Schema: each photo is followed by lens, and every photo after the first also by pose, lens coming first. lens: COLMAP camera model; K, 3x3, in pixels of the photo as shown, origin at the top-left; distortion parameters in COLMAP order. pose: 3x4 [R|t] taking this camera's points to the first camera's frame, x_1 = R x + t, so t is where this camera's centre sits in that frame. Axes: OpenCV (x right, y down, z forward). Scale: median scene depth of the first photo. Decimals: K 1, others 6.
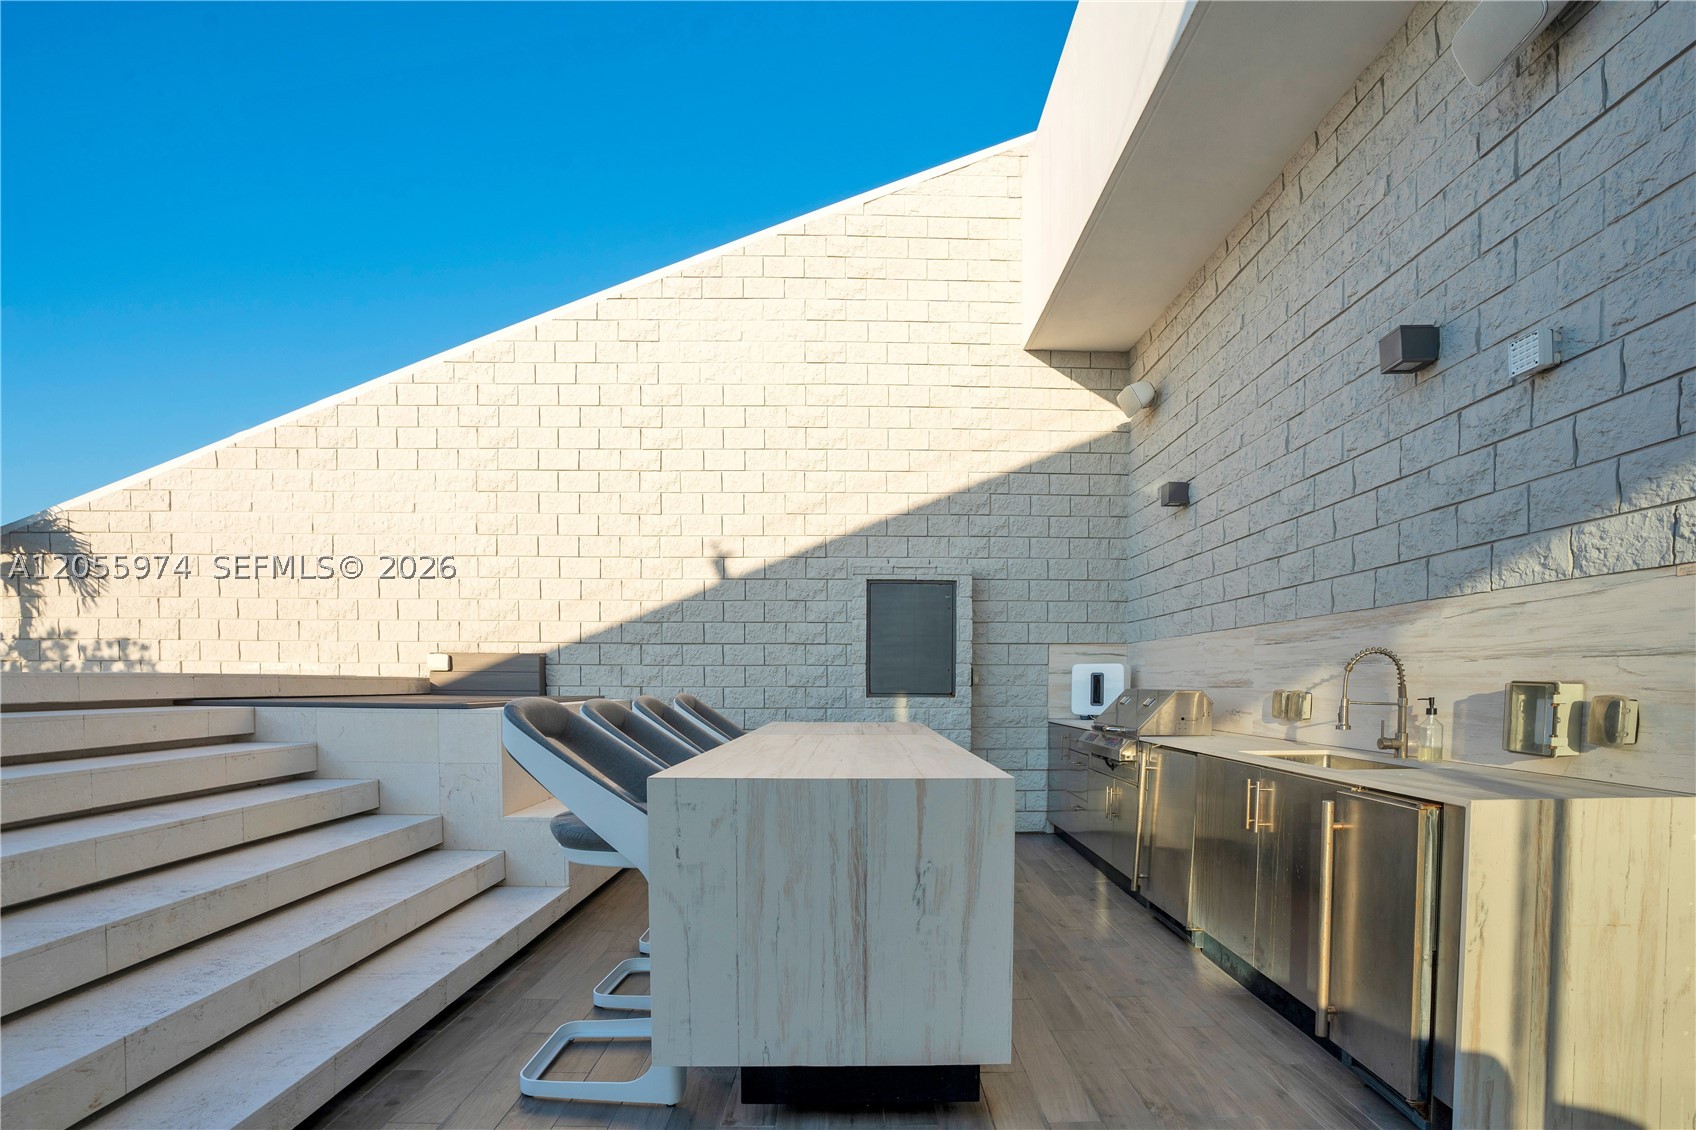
lens RADIAL K [[837.2, 0, 864.2], [0, 837.2, 711.4], [0, 0, 1]] dist [-0.048320, 0.009689]
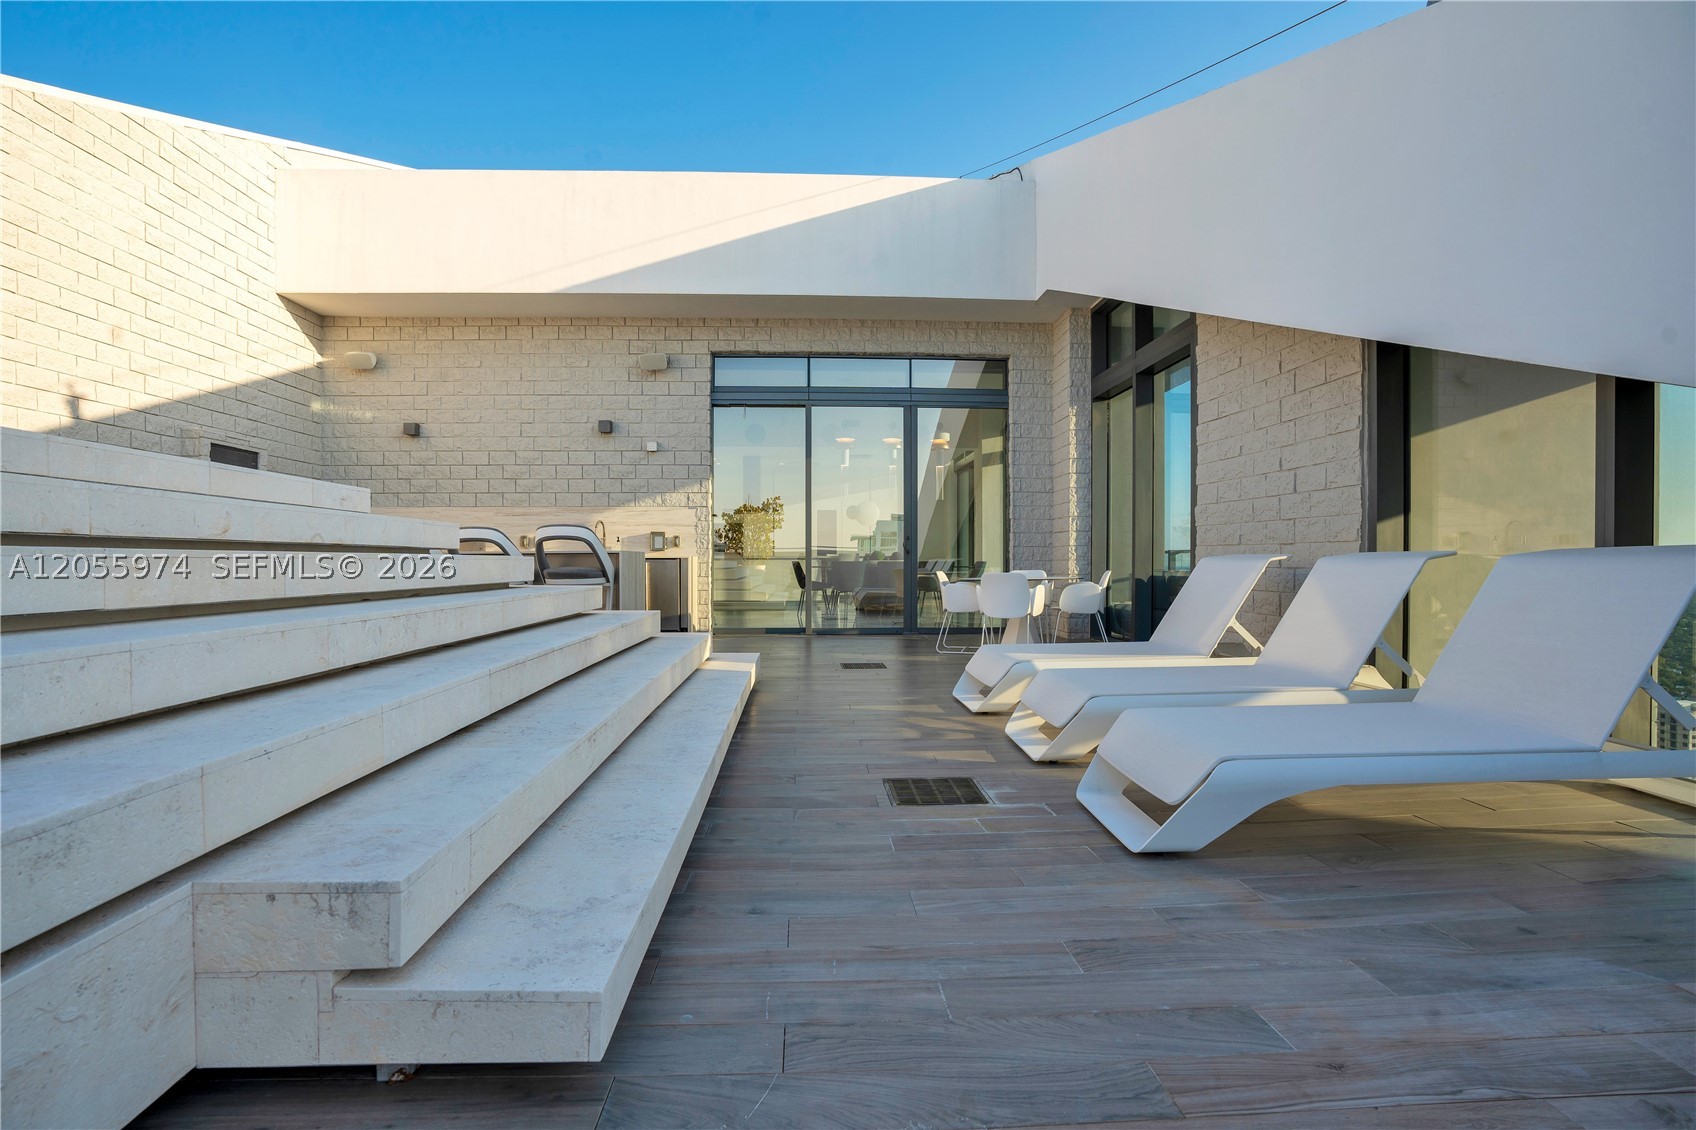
lens RADIAL K [[784.1, 0, 843.6], [0, 784.1, 569.5], [0, 0, 1]] dist [-0.070862, 0.028871]
pose [[-0.034995, -0.019039, 0.999206, -1.149402], [0.030357, 0.999337, 0.020105, 0.036599], [-0.998926, 0.031037, -0.034394, 0.097049]]
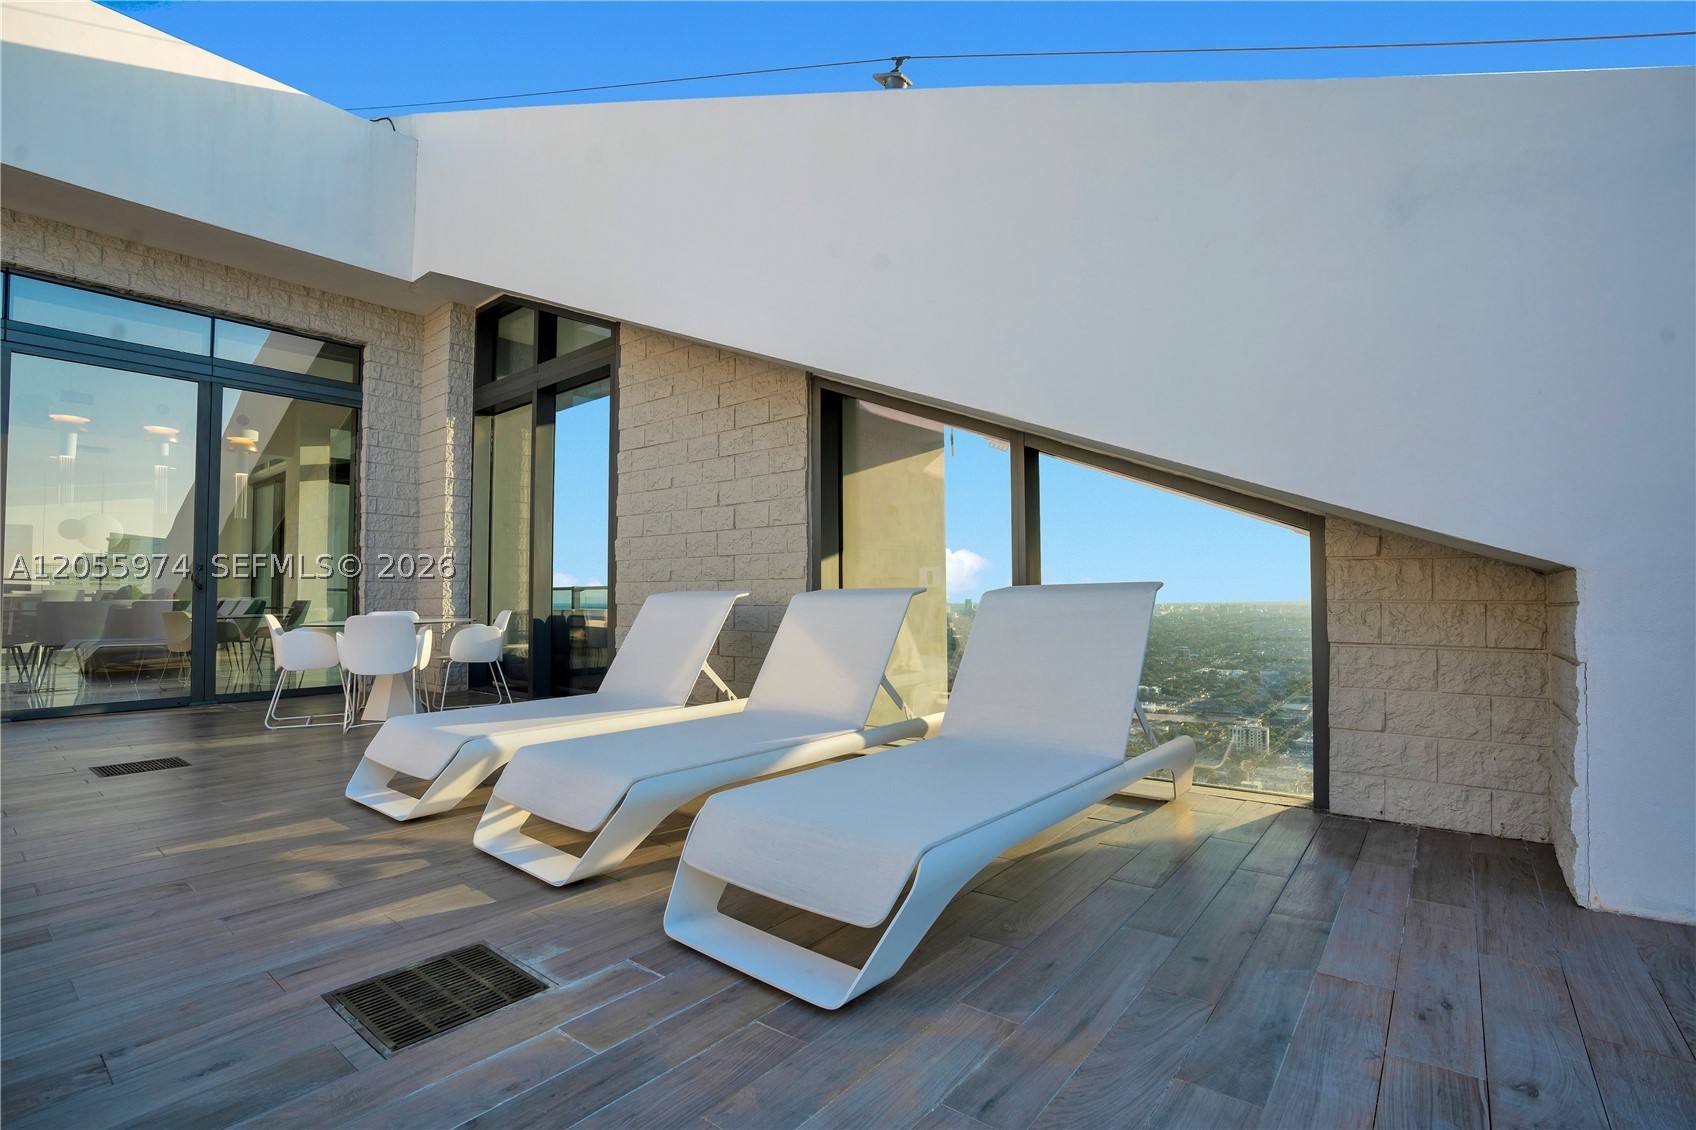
lens RADIAL K [[784.1, 0, 843.6], [0, 784.1, 569.5], [0, 0, 1]] dist [-0.070862, 0.028871]
pose [[-0.765116, 0.019585, 0.643595, -0.966309], [0.020254, 0.999775, -0.006346, 0.036274], [-0.643574, 0.008180, -0.765340, 0.143598]]
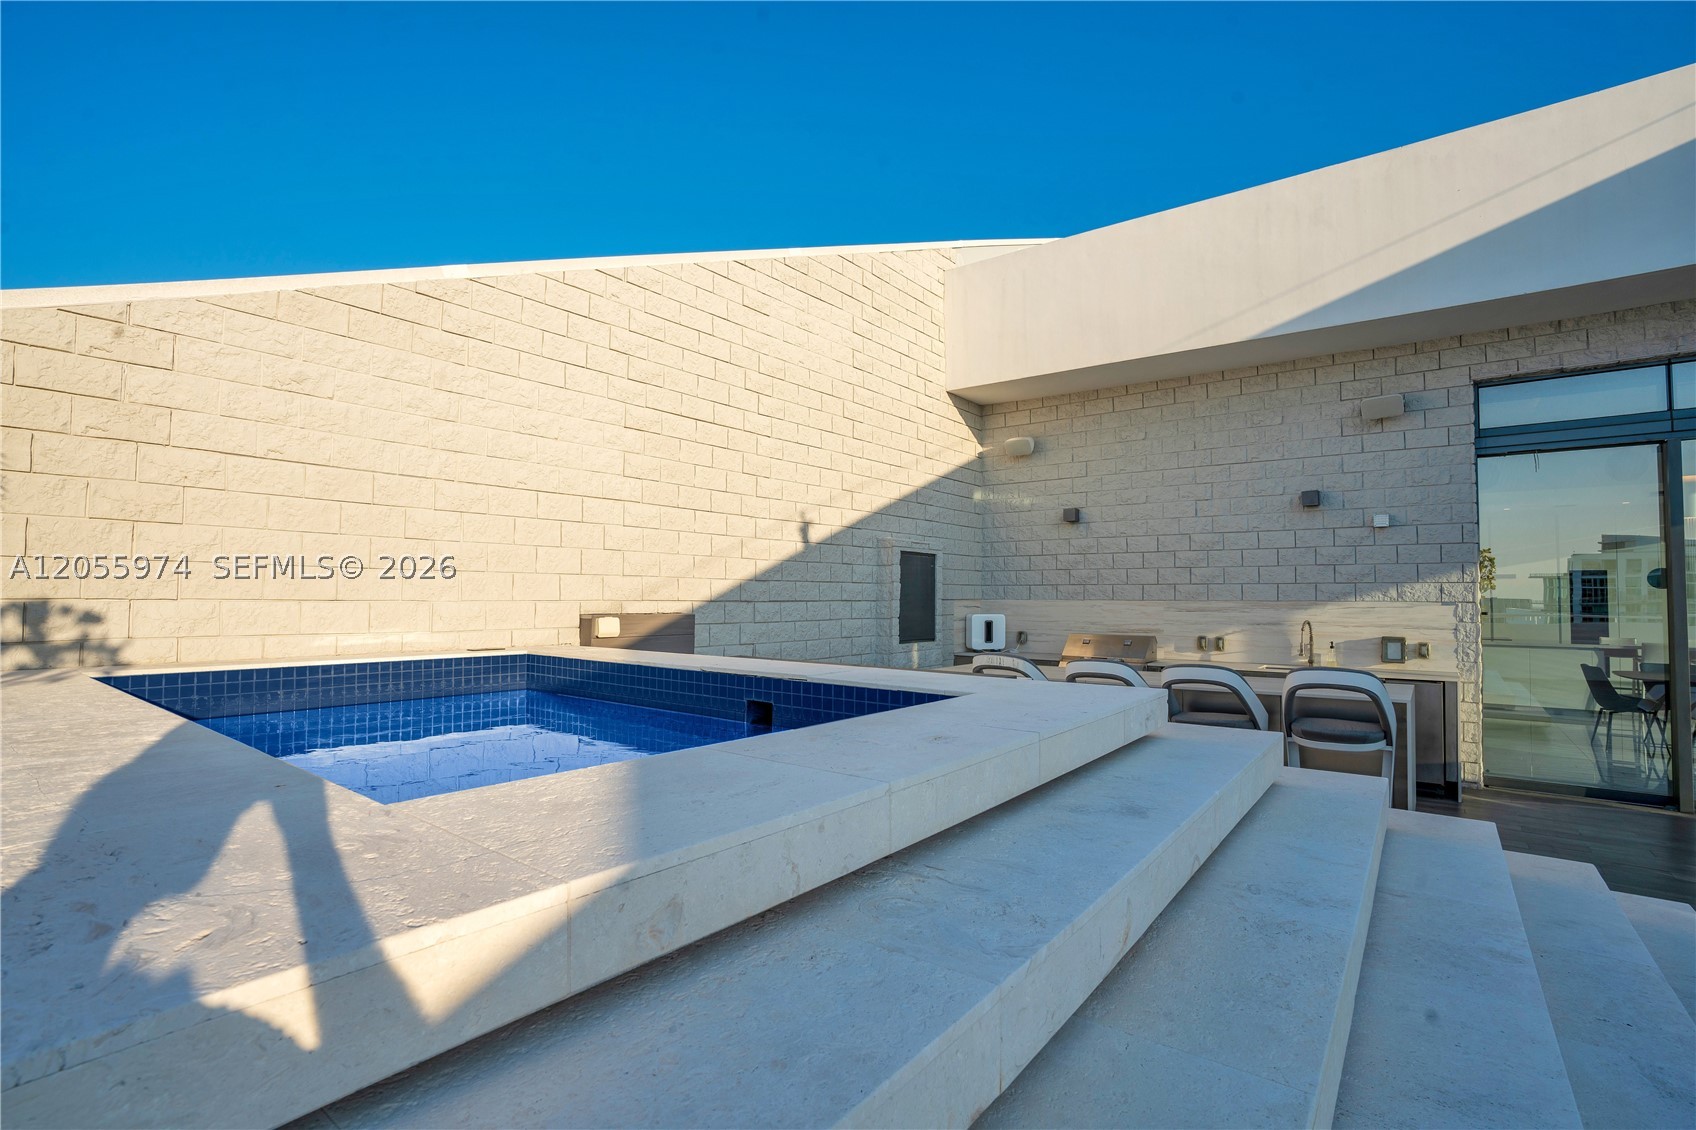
lens RADIAL K [[784.1, 0, 843.6], [0, 784.1, 569.5], [0, 0, 1]] dist [-0.070862, 0.028871]
pose [[0.624779, 0.021499, 0.780505, -0.963736], [0.023590, 0.998645, -0.046391, -0.076126], [-0.780445, 0.047396, 0.623425, 0.324494]]
